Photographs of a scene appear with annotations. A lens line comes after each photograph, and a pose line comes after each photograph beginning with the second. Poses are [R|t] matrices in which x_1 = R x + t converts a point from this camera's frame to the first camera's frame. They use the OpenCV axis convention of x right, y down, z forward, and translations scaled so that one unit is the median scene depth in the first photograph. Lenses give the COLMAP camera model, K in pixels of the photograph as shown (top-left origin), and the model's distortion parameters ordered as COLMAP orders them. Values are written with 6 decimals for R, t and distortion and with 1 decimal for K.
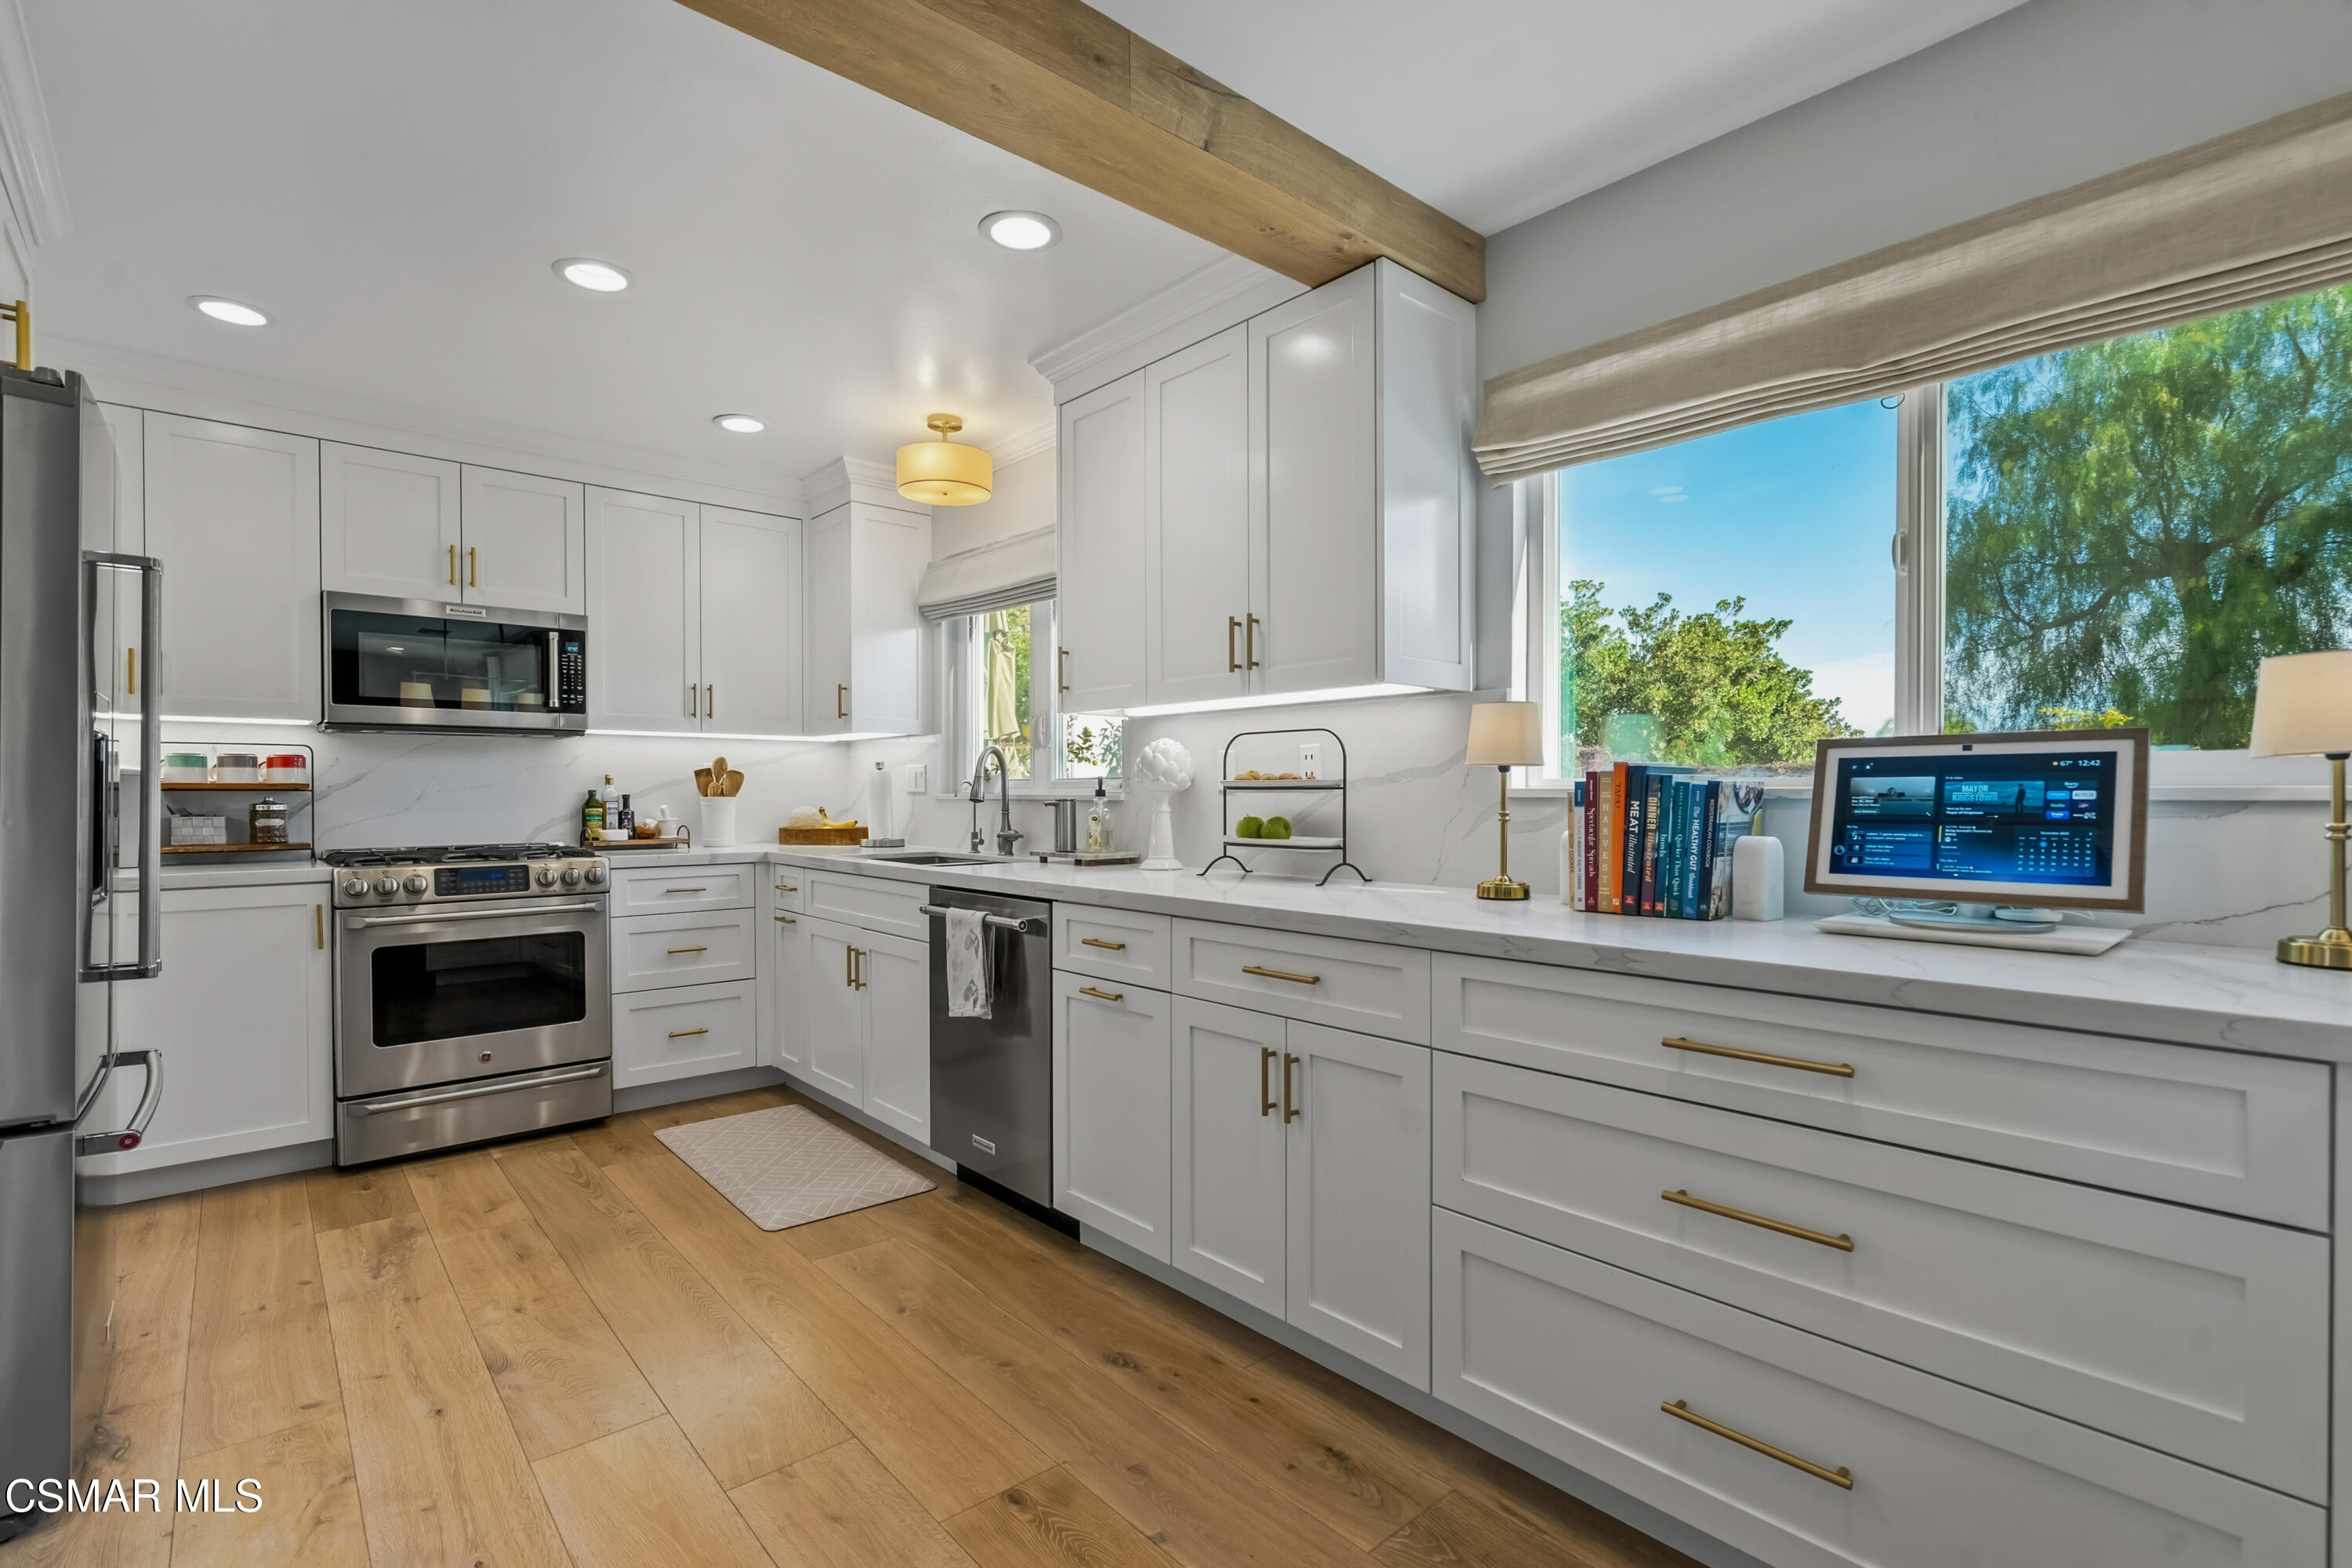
lens RADIAL K [[1099.5, 0, 1176.0], [0, 1099.5, 784.0], [0, 0, 1]] dist [-0.000324, -0.000017]
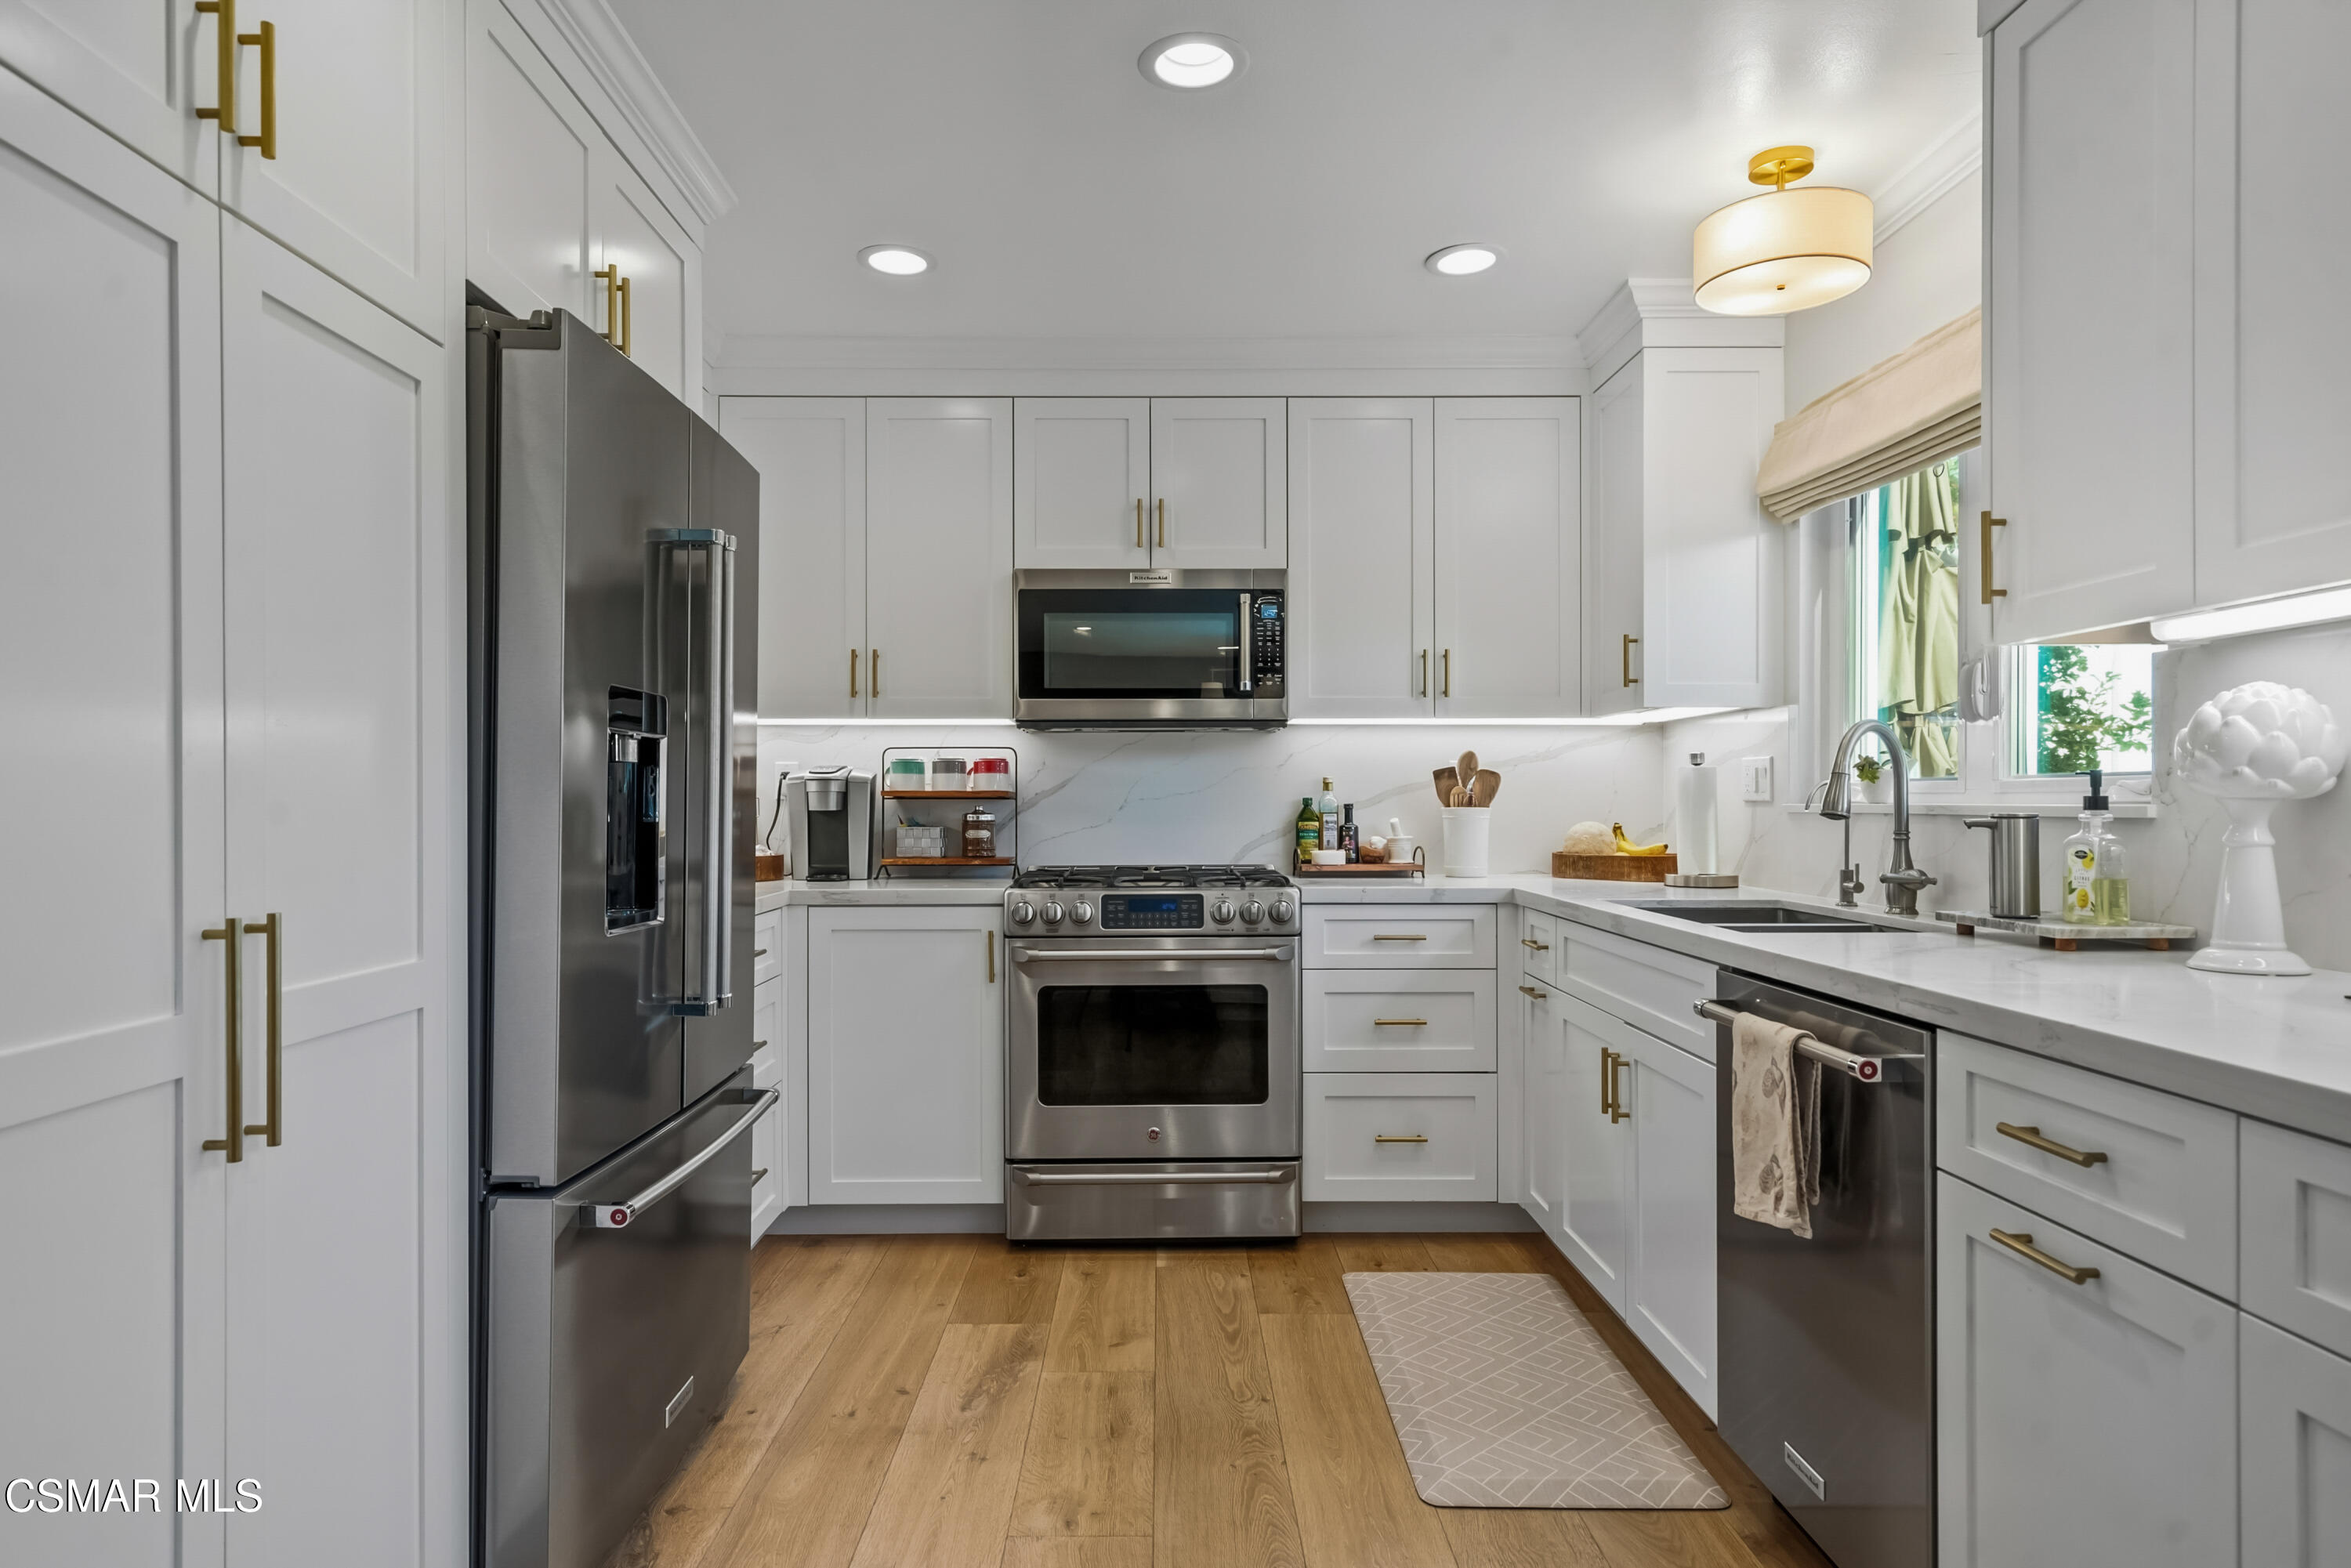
lens RADIAL K [[1372.6, 0, 1132.3], [0, 1372.6, 801.5], [0, 0, 1]] dist [0.004984, 0.001279]
pose [[0.746250, 0.000651, -0.665666, 0.019274], [0.004775, 0.999969, 0.006331, 0.001521], [0.665649, -0.007903, 0.746223, 0.240523]]
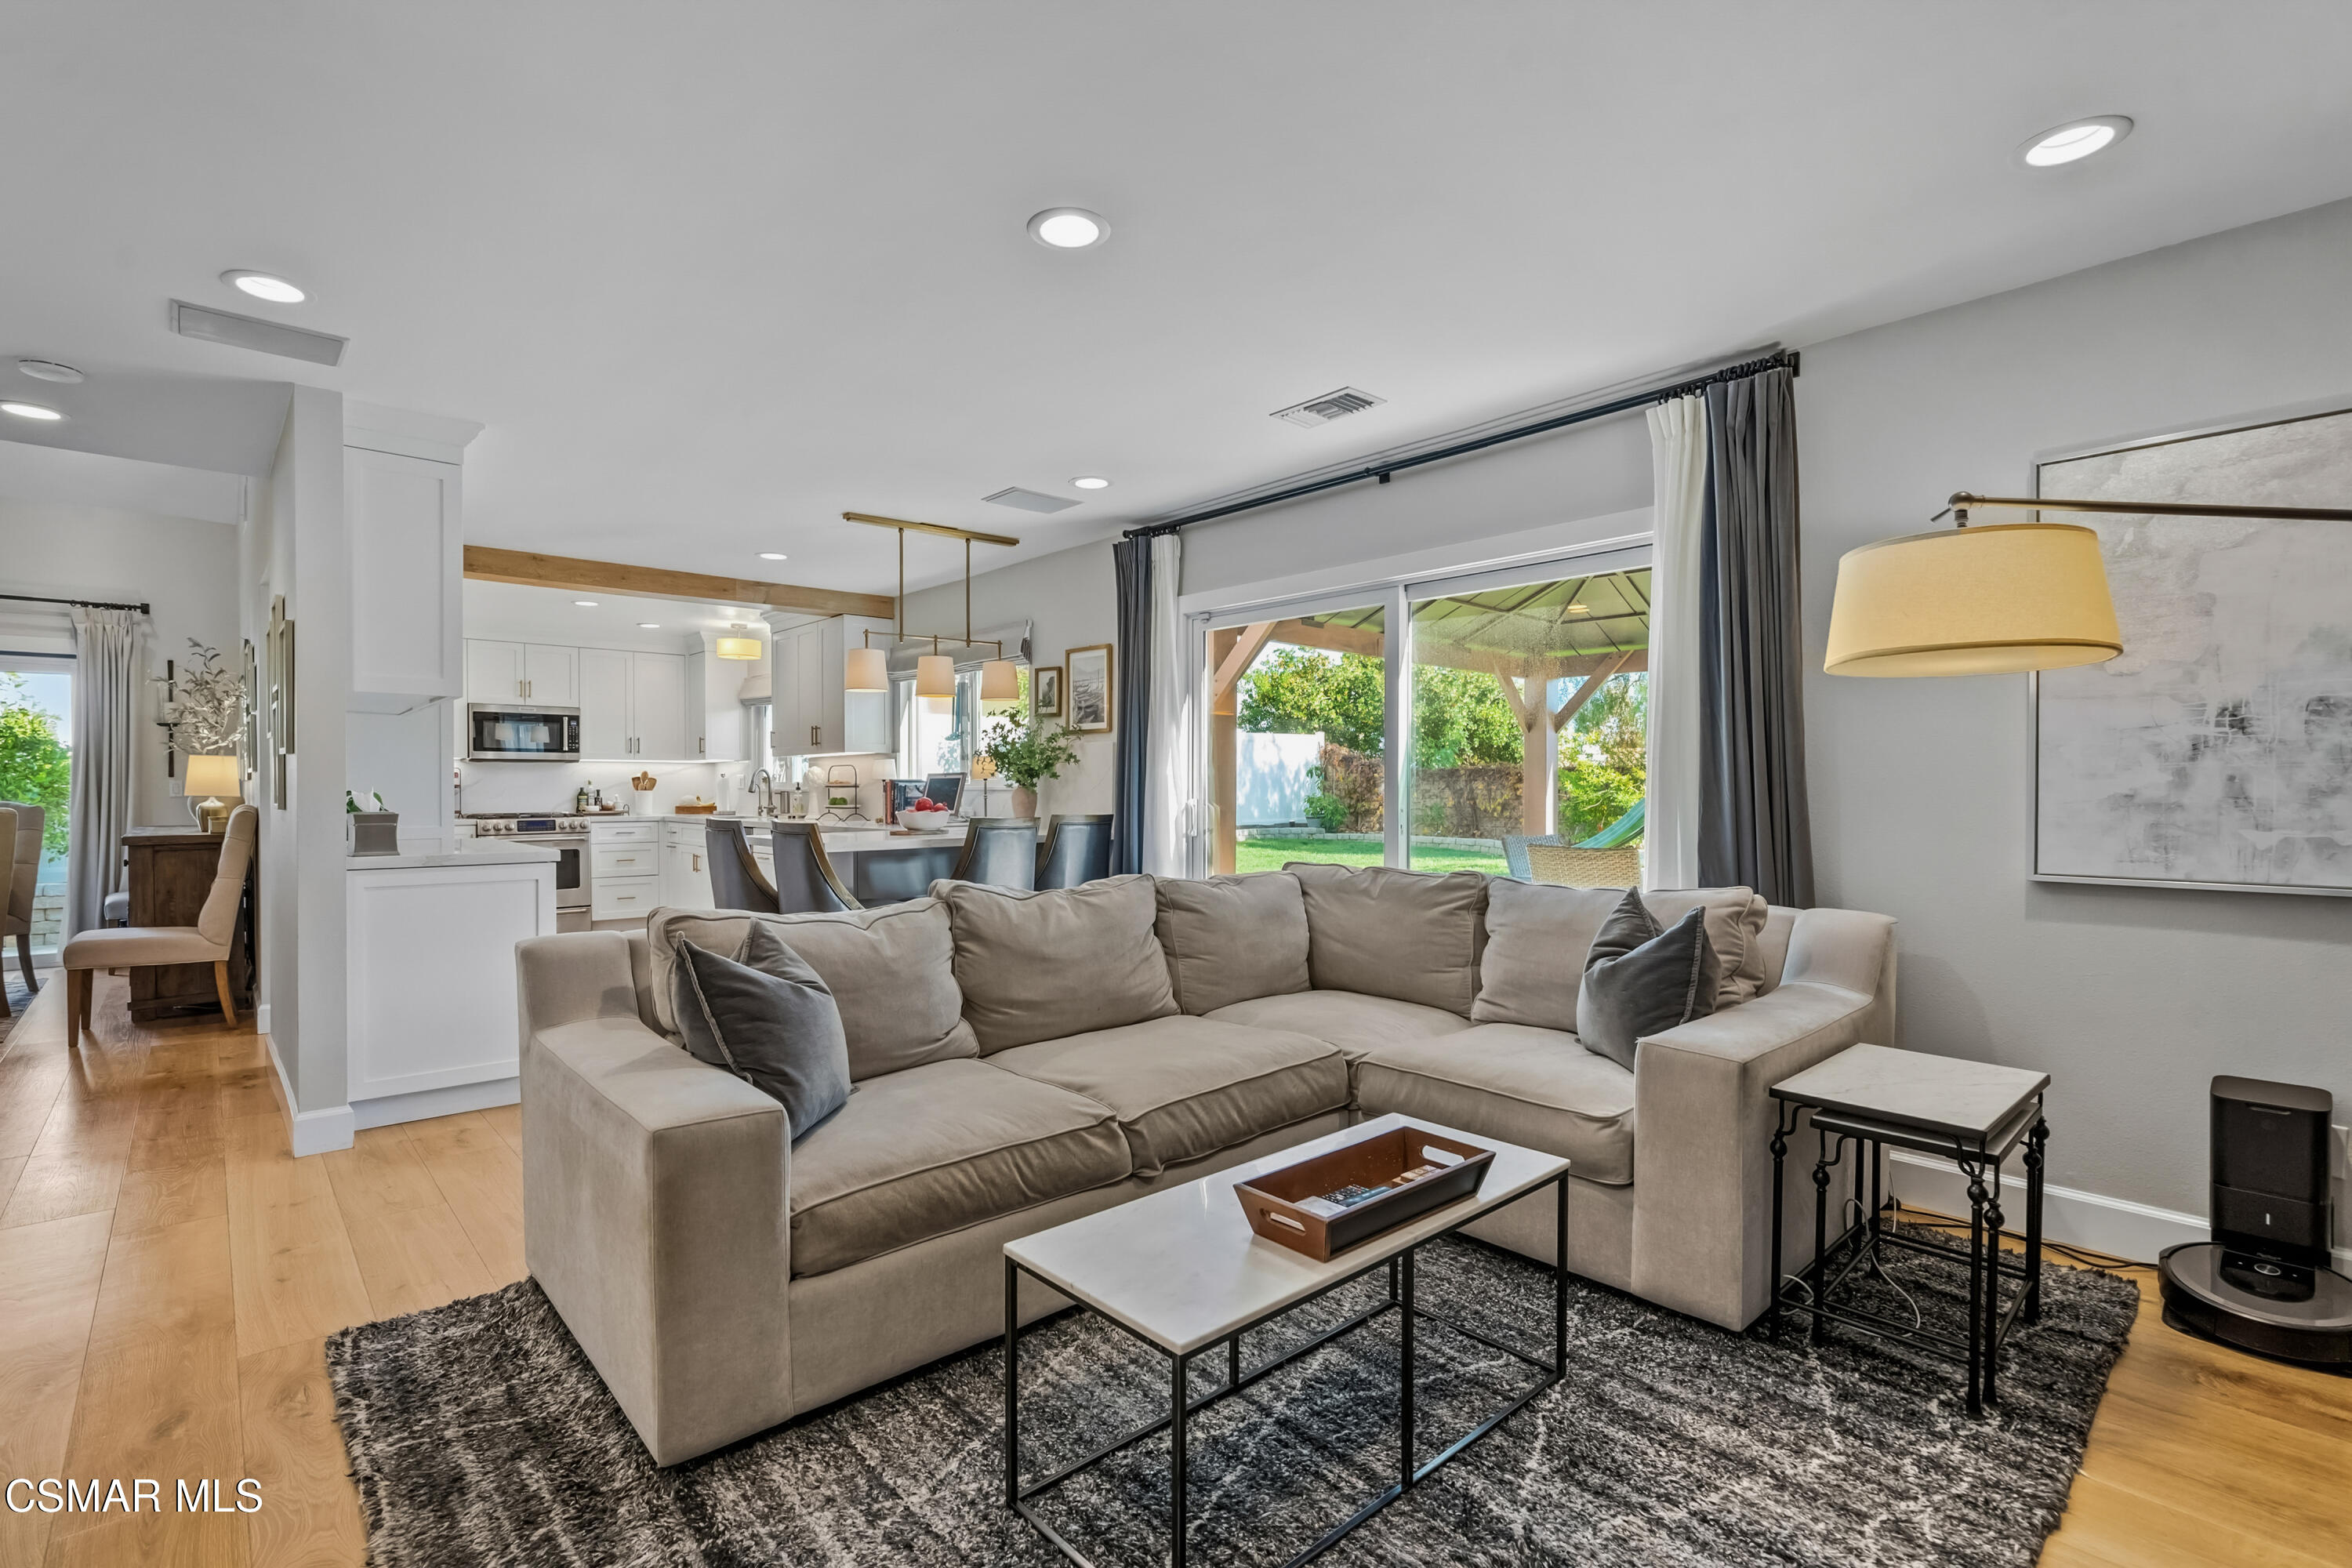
lens RADIAL K [[1104.5, 0, 1176.0], [0, 1104.5, 784.0], [0, 0, 1]] dist [-0.001036, -0.000206]
pose [[0.999887, -0.001374, 0.014962, 0.686205], [0.001307, 0.999989, 0.004444, -0.010560], [-0.014968, -0.004424, 0.999878, -1.351179]]
